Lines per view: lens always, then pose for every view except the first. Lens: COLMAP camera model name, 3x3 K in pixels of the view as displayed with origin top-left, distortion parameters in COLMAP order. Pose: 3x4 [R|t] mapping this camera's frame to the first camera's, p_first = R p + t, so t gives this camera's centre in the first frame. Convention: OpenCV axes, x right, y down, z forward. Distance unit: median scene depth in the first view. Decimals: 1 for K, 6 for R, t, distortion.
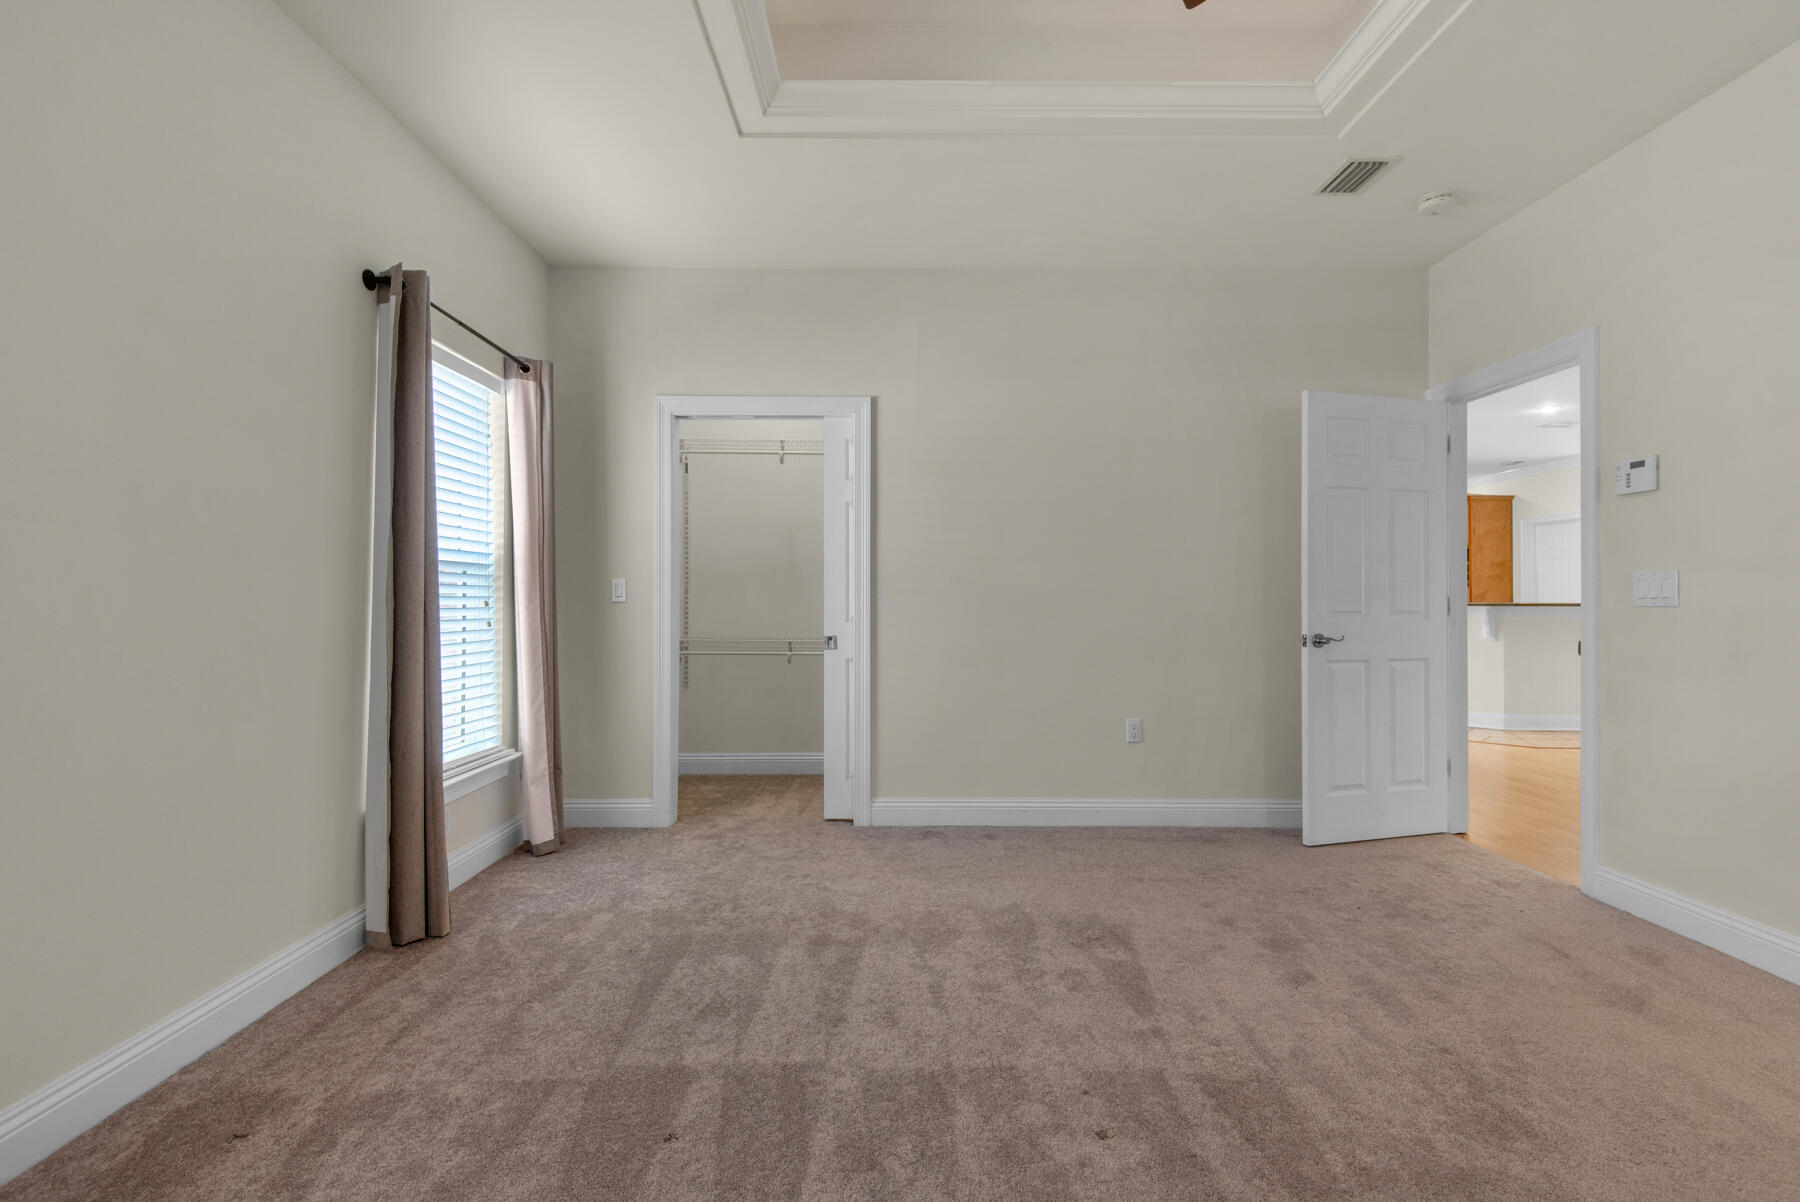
lens RADIAL K [[833.3, 0, 907.5], [0, 833.3, 598.6], [0, 0, 1]] dist [0.002146, 0.000040]
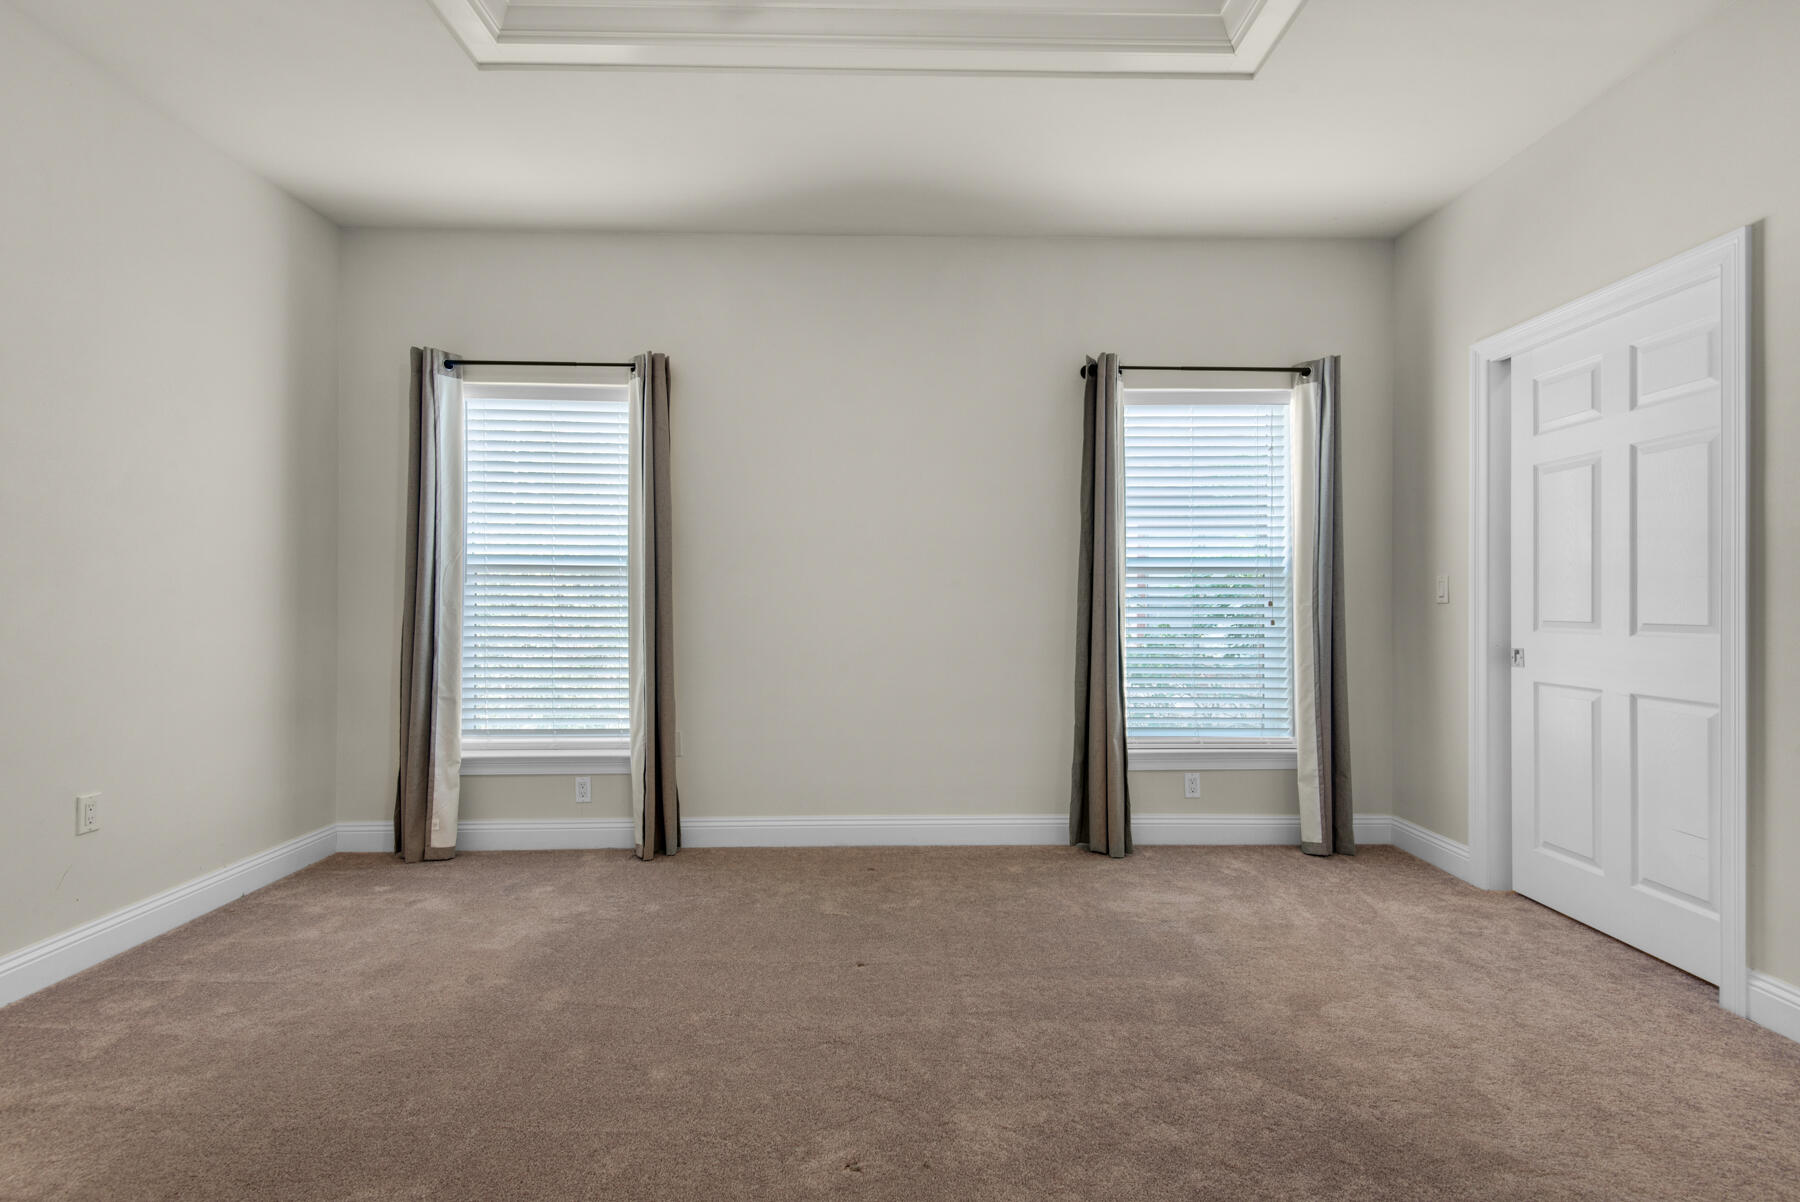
lens RADIAL K [[833.3, 0, 907.5], [0, 833.3, 598.6], [0, 0, 1]] dist [0.002146, 0.000040]
pose [[0.002476, -0.000504, -0.999997, 0.560761], [-0.002684, 0.999996, -0.000511, 0.001853], [0.999993, 0.002685, 0.002474, 0.512482]]
